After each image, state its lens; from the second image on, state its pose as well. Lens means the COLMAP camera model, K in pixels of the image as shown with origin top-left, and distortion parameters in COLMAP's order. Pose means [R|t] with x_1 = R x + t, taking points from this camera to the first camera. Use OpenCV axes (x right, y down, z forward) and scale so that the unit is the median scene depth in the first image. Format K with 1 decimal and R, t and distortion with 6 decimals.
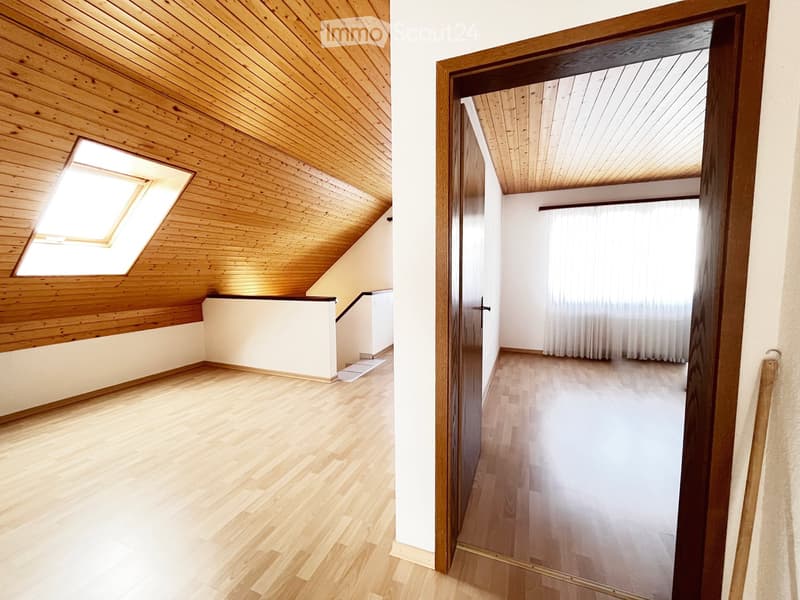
lens RADIAL K [[324.8, 0, 402.2], [0, 324.8, 297.3], [0, 0, 1]] dist [-0.002675, -0.000209]
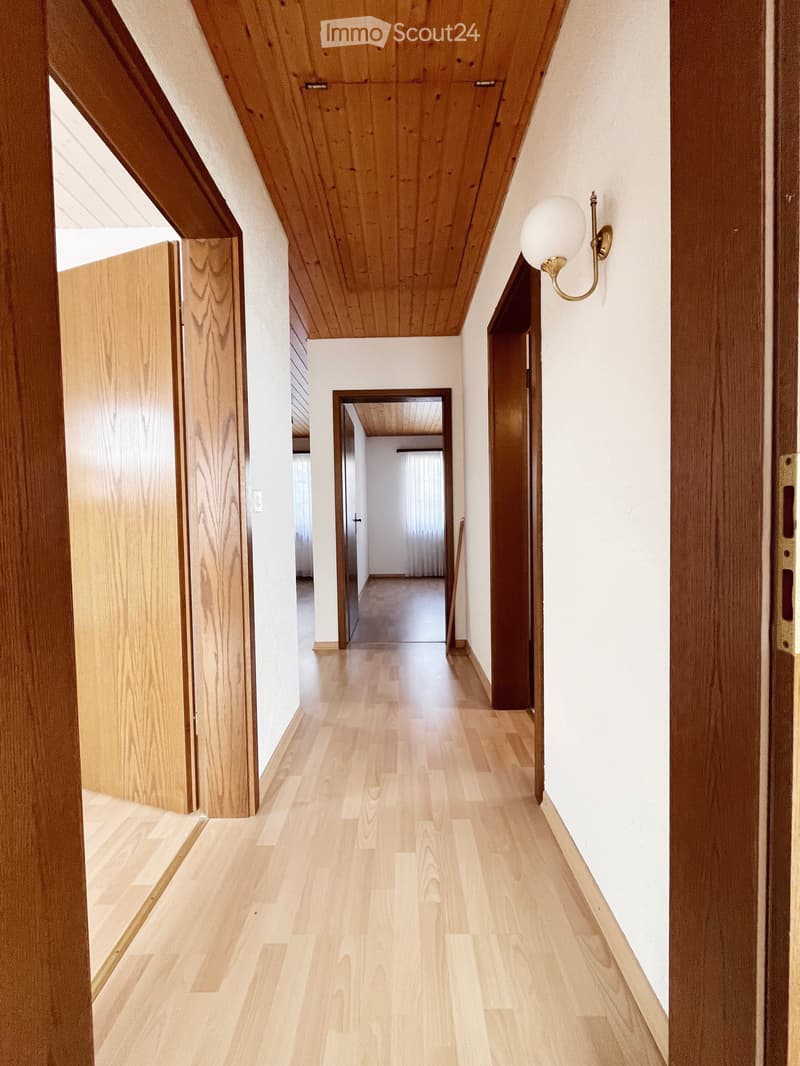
lens RADIAL K [[432.7, 0, 397.8], [0, 432.7, 531.9], [0, 0, 1]] dist [-0.002675, -0.000209]
pose [[0.934581, -0.027832, 0.354659, -0.160955], [0.044820, 0.998203, -0.039774, 0.096553], [-0.352915, 0.053067, 0.934149, -0.531086]]
